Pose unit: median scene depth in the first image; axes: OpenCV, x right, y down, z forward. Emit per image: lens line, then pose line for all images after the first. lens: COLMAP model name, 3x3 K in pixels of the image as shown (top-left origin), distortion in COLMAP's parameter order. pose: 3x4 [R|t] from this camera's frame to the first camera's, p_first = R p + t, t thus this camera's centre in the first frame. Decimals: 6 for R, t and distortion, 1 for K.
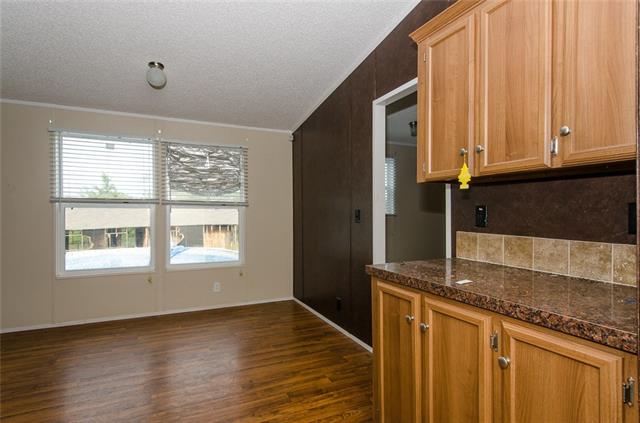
lens RADIAL K [[314.3, 0, 320.0], [0, 314.3, 211.5], [0, 0, 1]] dist [0.000854, 0.000021]
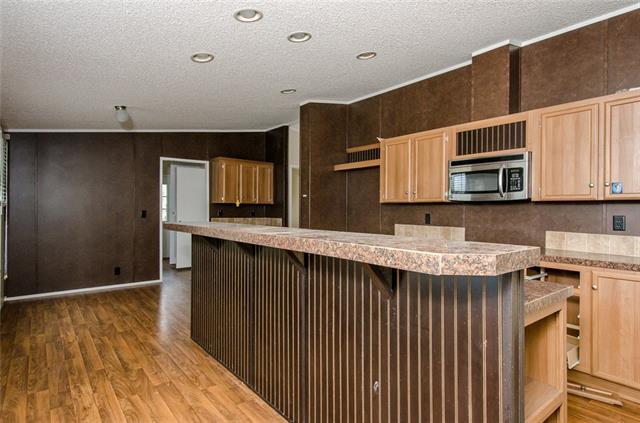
lens RADIAL K [[361.6, 0, 320.0], [0, 361.6, 211.5], [0, 0, 1]] dist [-0.058938, -0.000223]
pose [[-0.237606, -0.008919, 0.971321, -1.039997], [-0.001594, 0.999960, 0.008792, -0.012156], [-0.971360, 0.000541, -0.237611, 0.879949]]
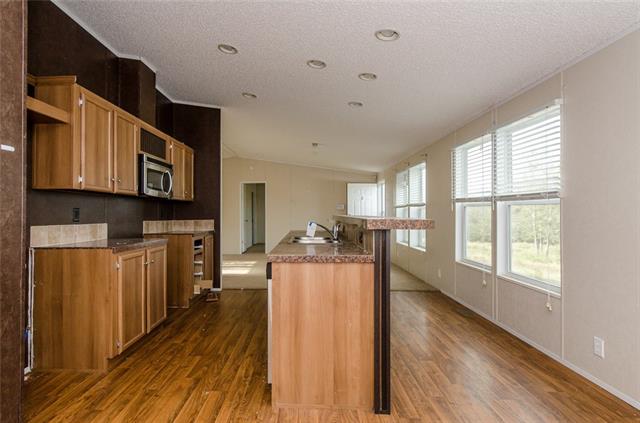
lens RADIAL K [[361.6, 0, 320.0], [0, 361.6, 211.5], [0, 0, 1]] dist [-0.058938, -0.000223]
pose [[-0.396951, 0.000369, -0.917840, 1.084945], [0.009448, 0.999949, -0.003684, -0.002969], [0.917791, -0.010134, -0.396934, 2.017382]]
